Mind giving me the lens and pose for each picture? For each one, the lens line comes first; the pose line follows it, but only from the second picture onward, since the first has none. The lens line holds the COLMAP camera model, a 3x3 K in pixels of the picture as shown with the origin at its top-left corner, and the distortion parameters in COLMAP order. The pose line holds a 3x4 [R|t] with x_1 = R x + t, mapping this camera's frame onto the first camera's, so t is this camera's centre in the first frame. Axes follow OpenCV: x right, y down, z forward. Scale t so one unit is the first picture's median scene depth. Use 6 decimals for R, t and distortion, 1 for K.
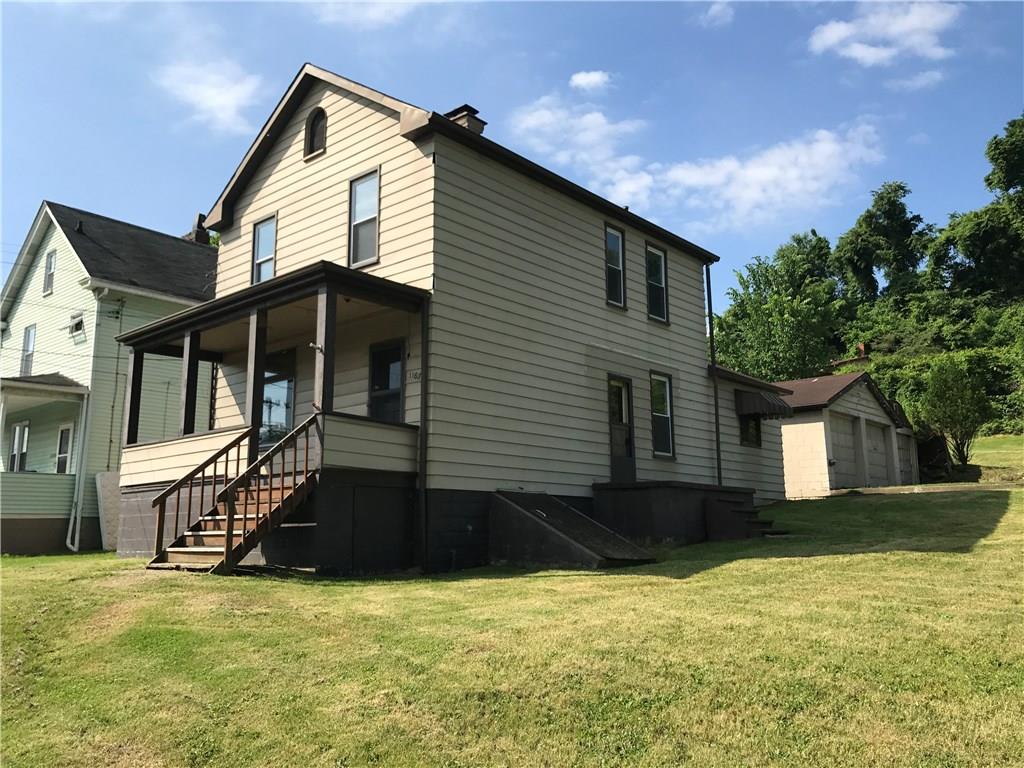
lens RADIAL K [[848.8, 0, 512.0], [0, 848.8, 384.0], [0, 0, 1]] dist [0.005610, -0.003420]
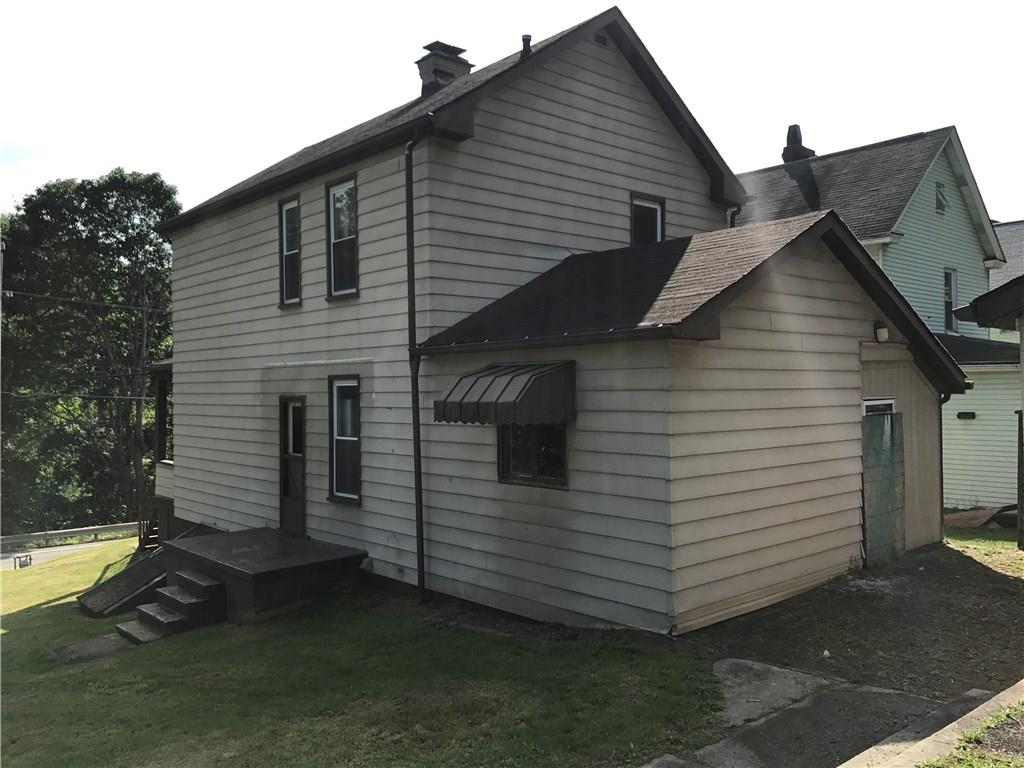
lens RADIAL K [[848.8, 0, 512.0], [0, 848.8, 384.0], [0, 0, 1]] dist [0.005610, -0.003420]
pose [[-0.117505, 0.001858, -0.993071, 0.210050], [0.187052, 0.982140, -0.020296, 0.008054], [0.975297, -0.188141, -0.115754, 0.305303]]
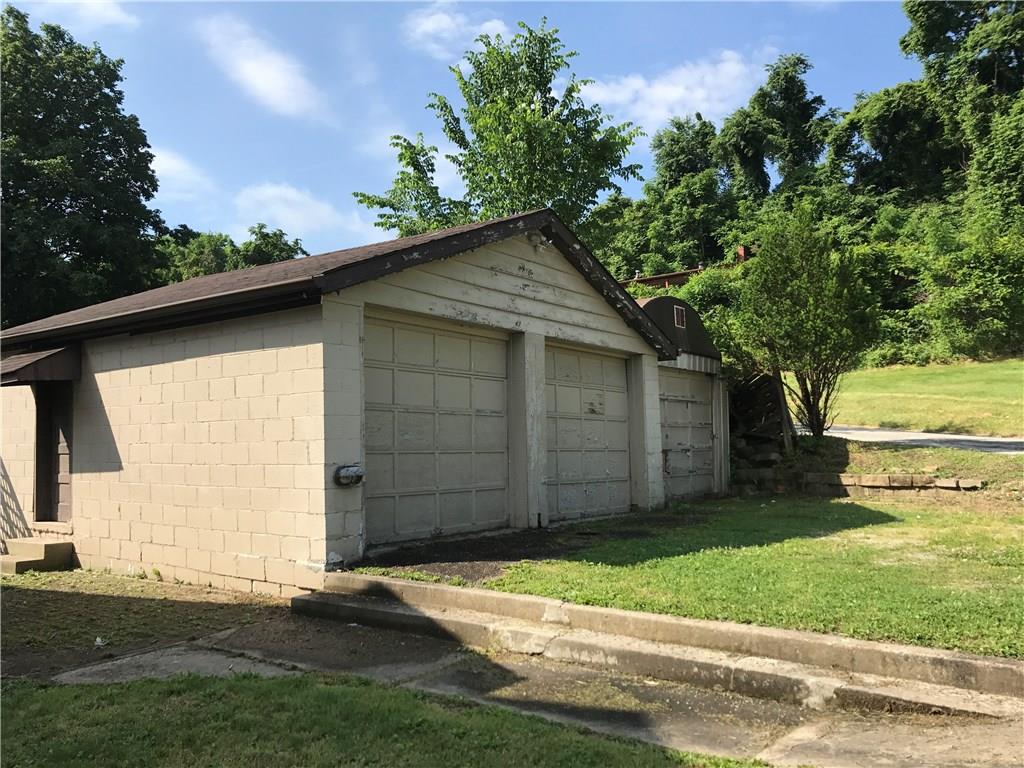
lens RADIAL K [[815.4, 0, 512.0], [0, 815.4, 384.0], [0, 0, 1]] dist [-0.053638, 0.084520]
pose [[0.997365, 0.006151, 0.072291, 0.142356], [-0.013076, 0.995324, 0.095709, 0.010490], [-0.071364, -0.096402, 0.992781, 0.244468]]
